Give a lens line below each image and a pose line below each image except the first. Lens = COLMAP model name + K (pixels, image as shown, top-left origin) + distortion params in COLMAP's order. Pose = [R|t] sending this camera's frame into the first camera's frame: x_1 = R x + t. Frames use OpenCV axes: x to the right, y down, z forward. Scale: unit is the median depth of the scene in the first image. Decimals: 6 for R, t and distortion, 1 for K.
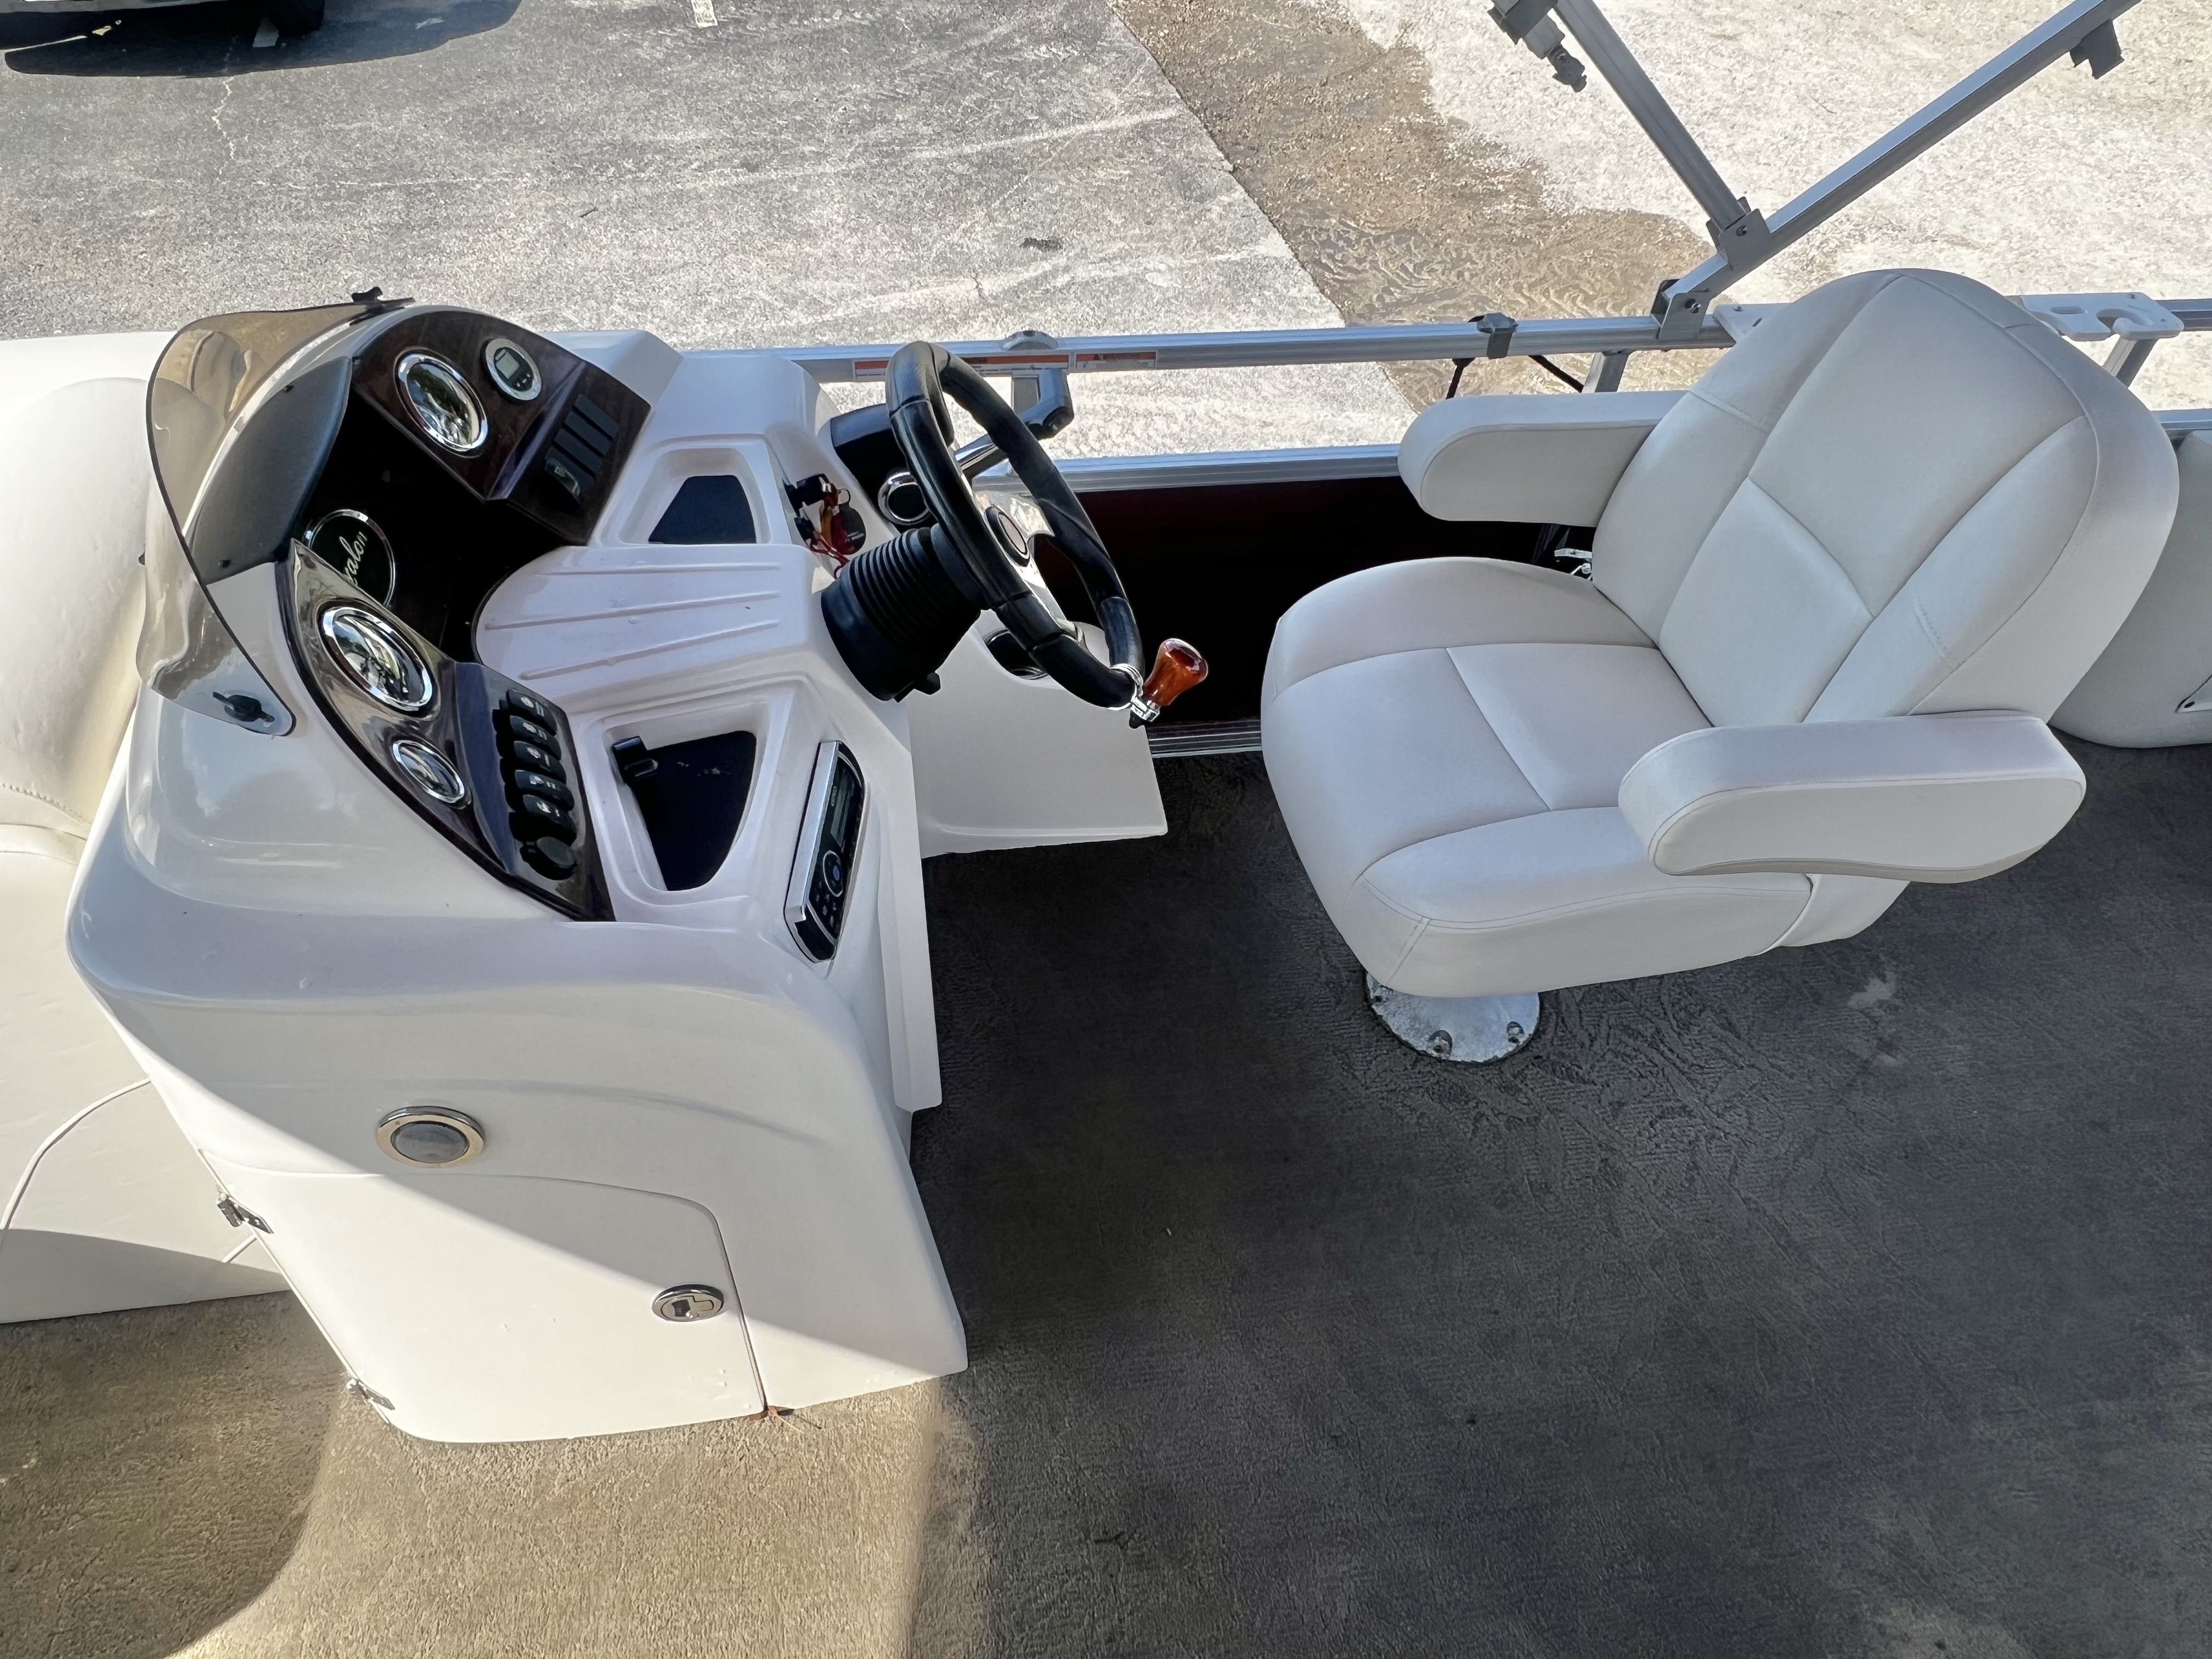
lens RADIAL K [[1455.7, 0, 1082.5], [0, 1455.7, 829.4], [0, 0, 1]] dist [-0.003985, 0.001710]
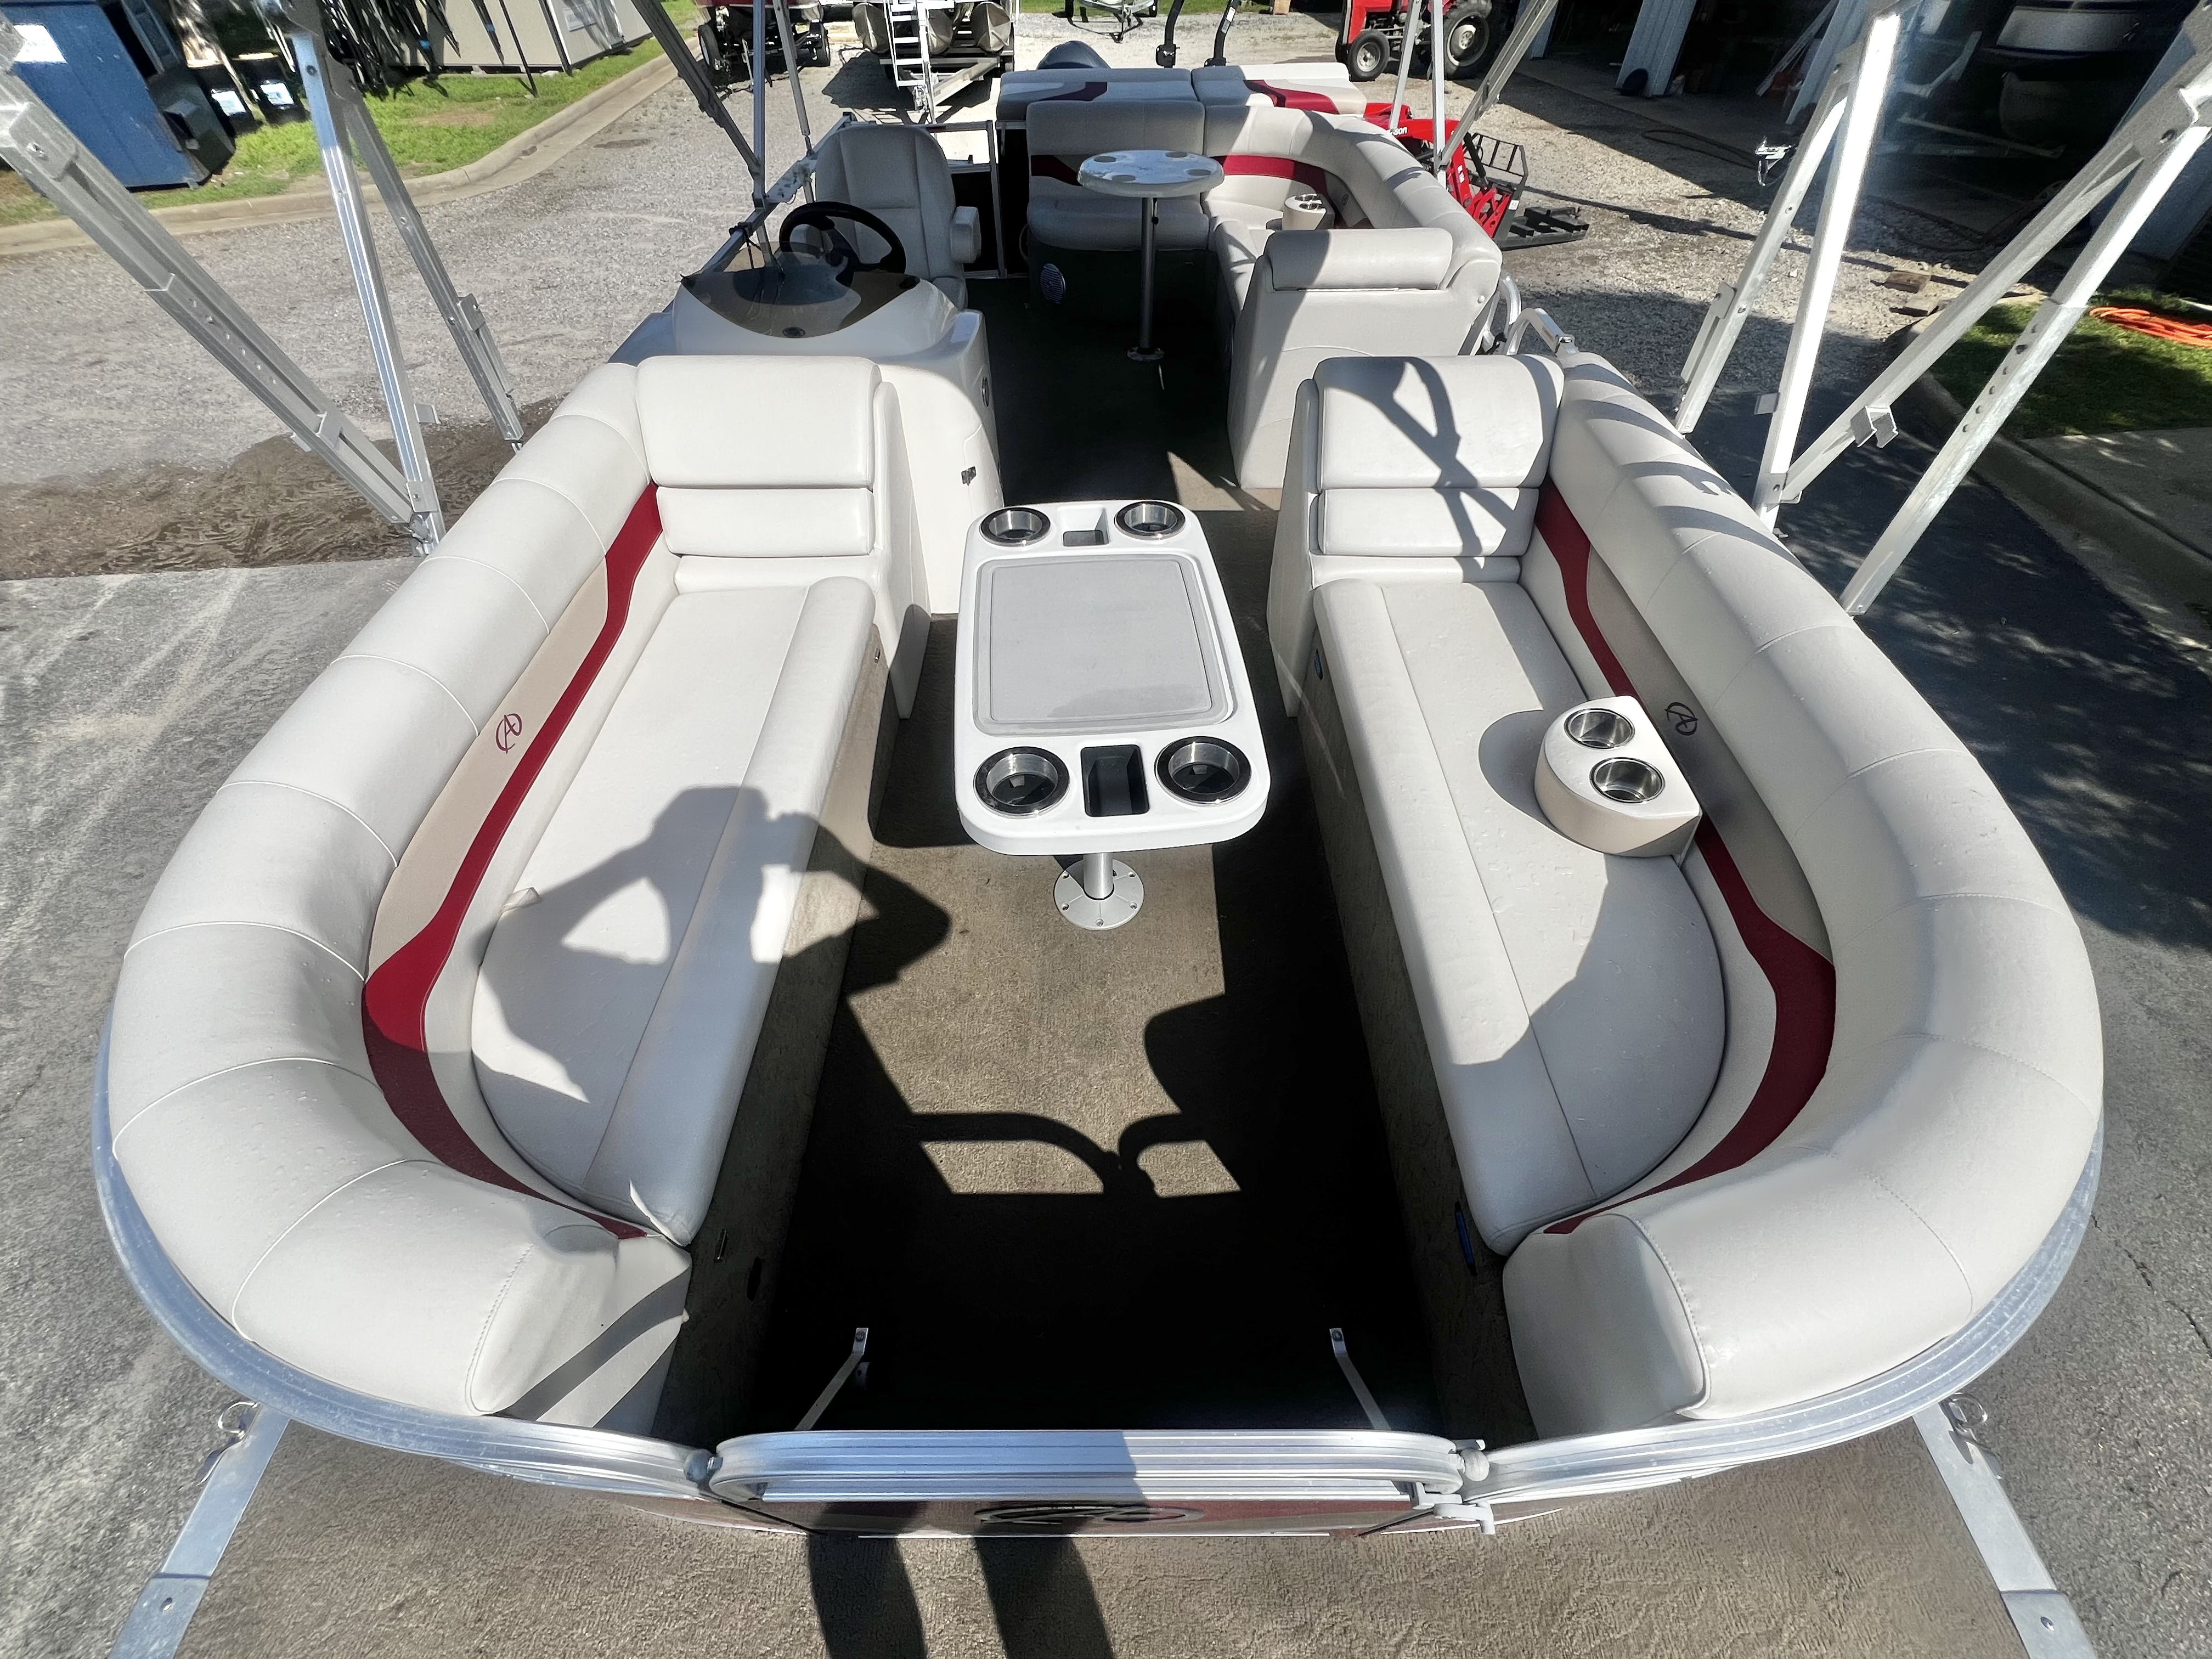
lens RADIAL K [[881.3, 0, 1102.2], [0, 881.3, 828.9], [0, 0, 1]] dist [-0.002463, 0.000724]
pose [[0.139607, -0.766186, 0.627271, -1.777045], [0.720884, 0.512928, 0.466080, -0.034438], [-0.678849, 0.387122, 0.623940, -0.122699]]
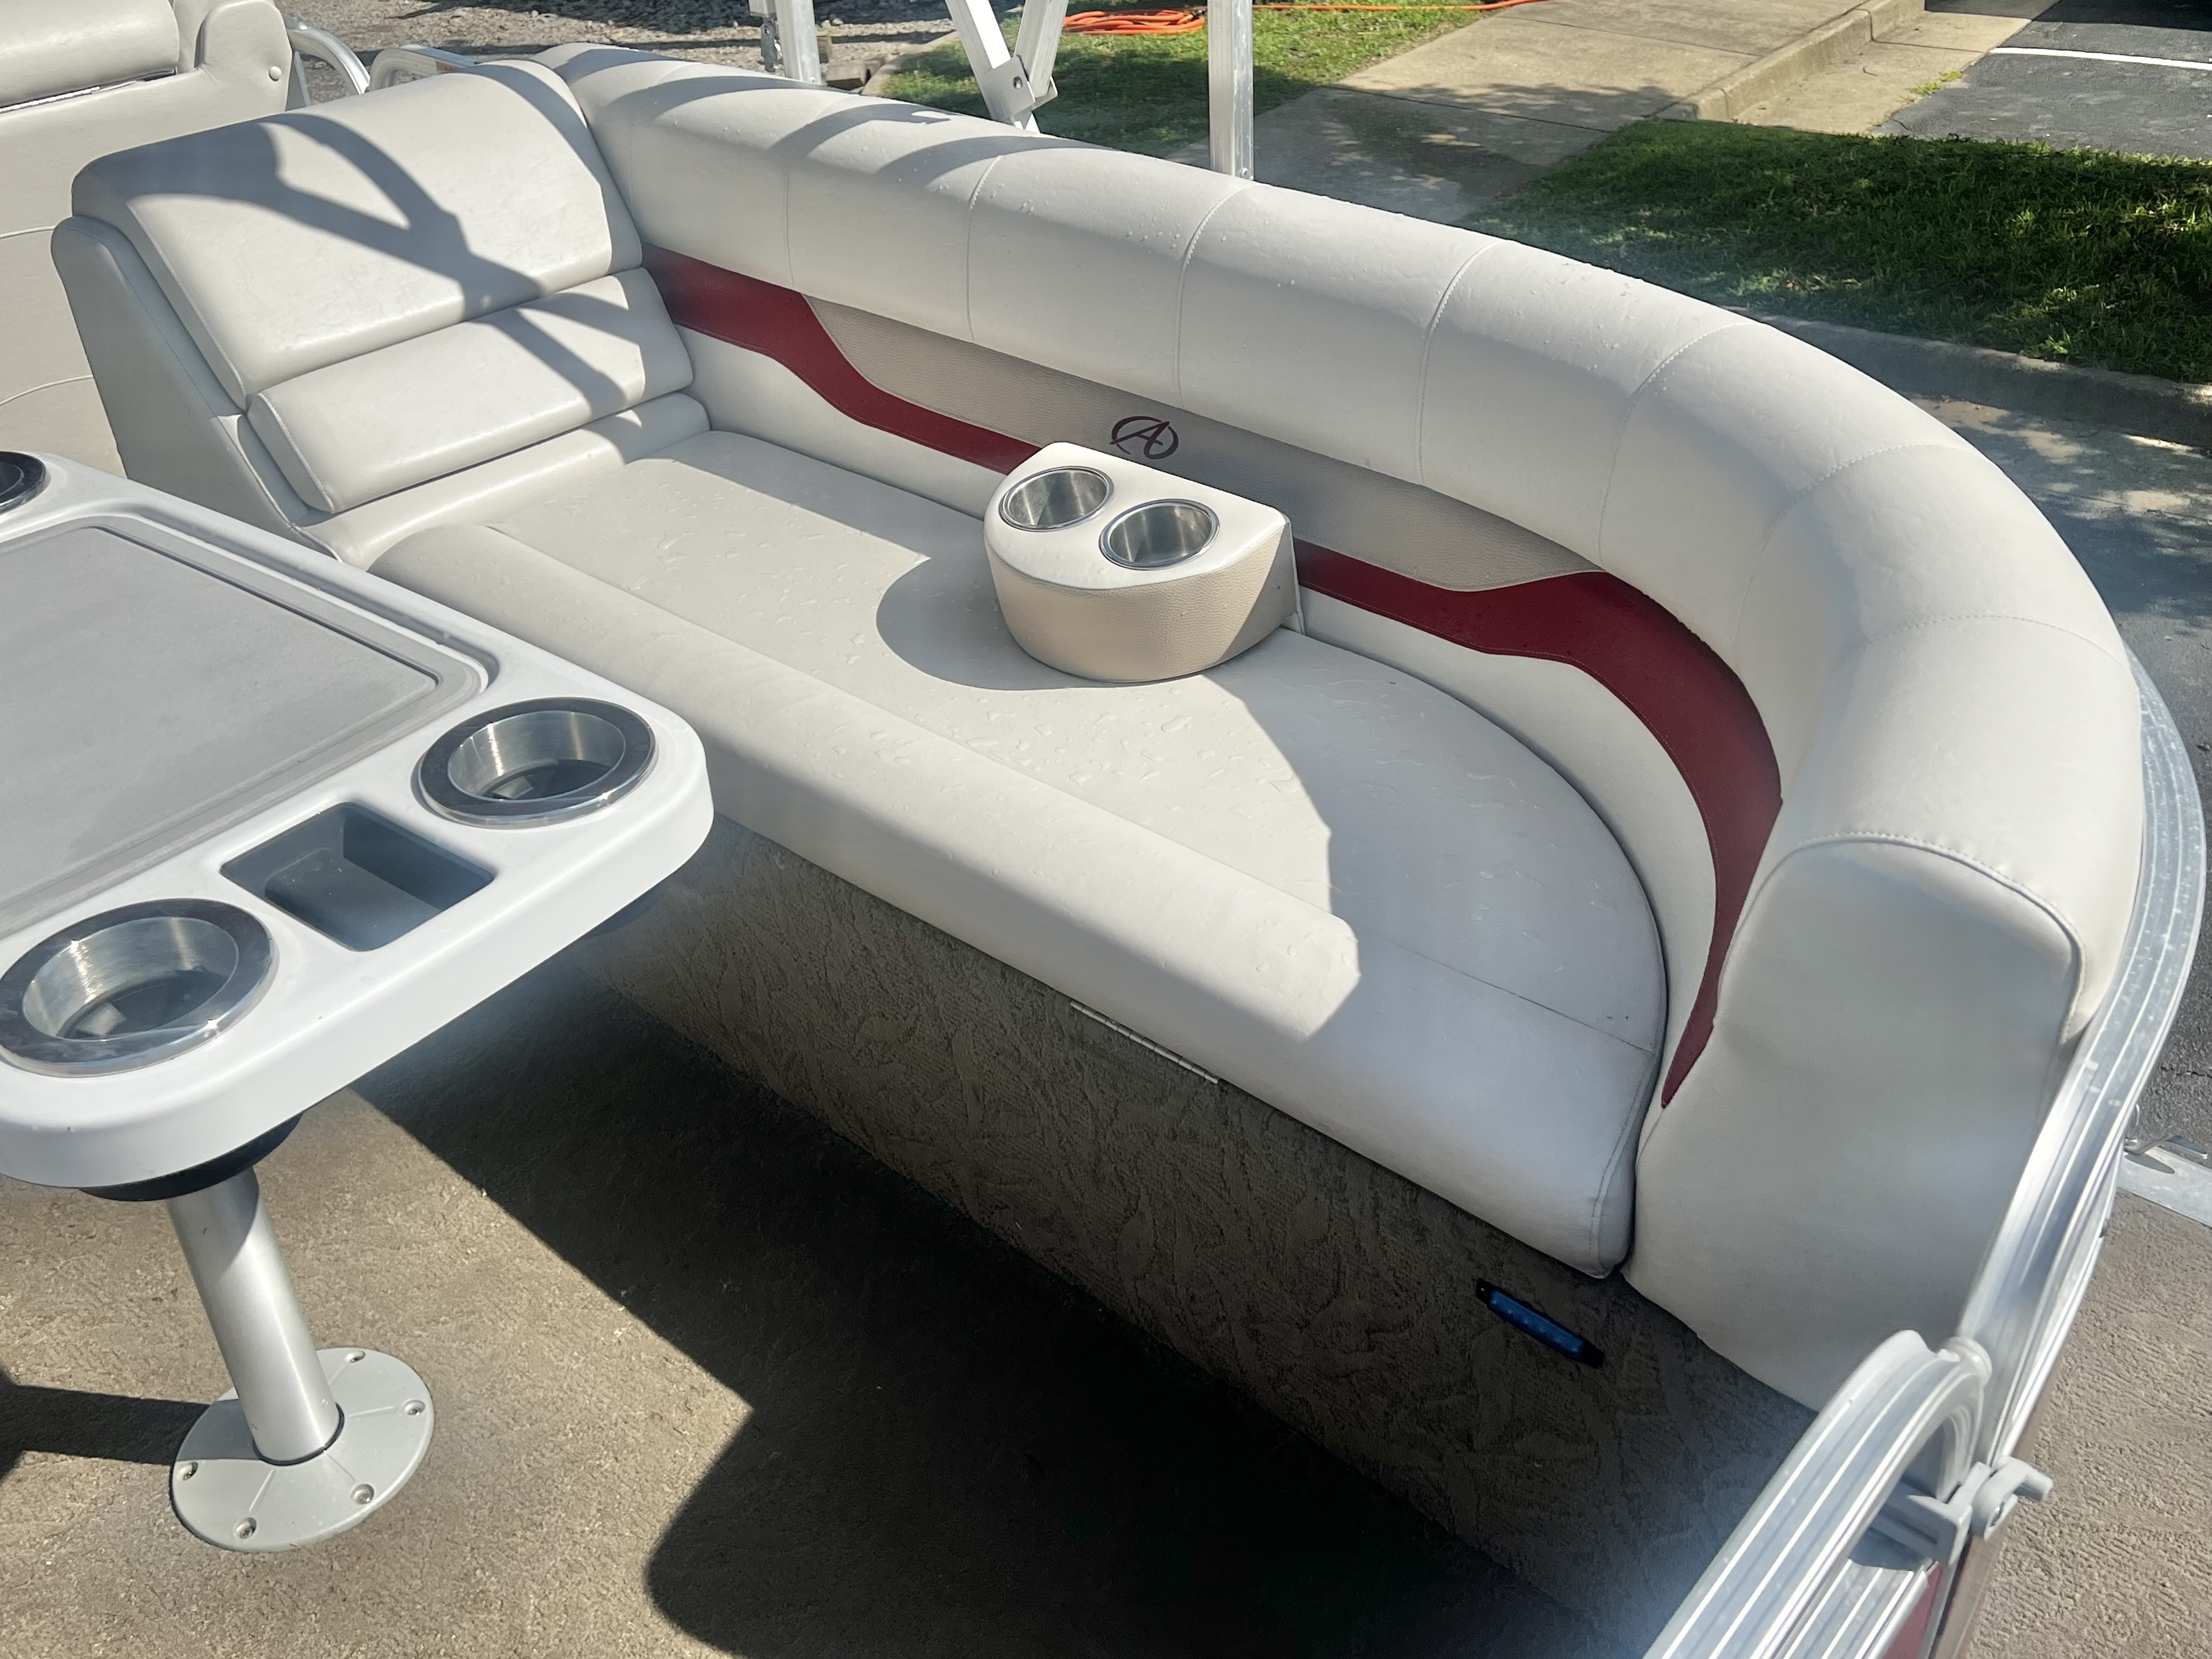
lens RADIAL K [[2015.5, 0, 1110.5], [0, 2015.5, 838.1], [0, 0, 1]] dist [0.015888, 0.000000]
pose [[-0.652440, -0.431952, 0.622687, -1.847599], [0.551125, 0.293543, 0.781085, -0.088251], [-0.520176, 0.852790, 0.046540, 0.157884]]
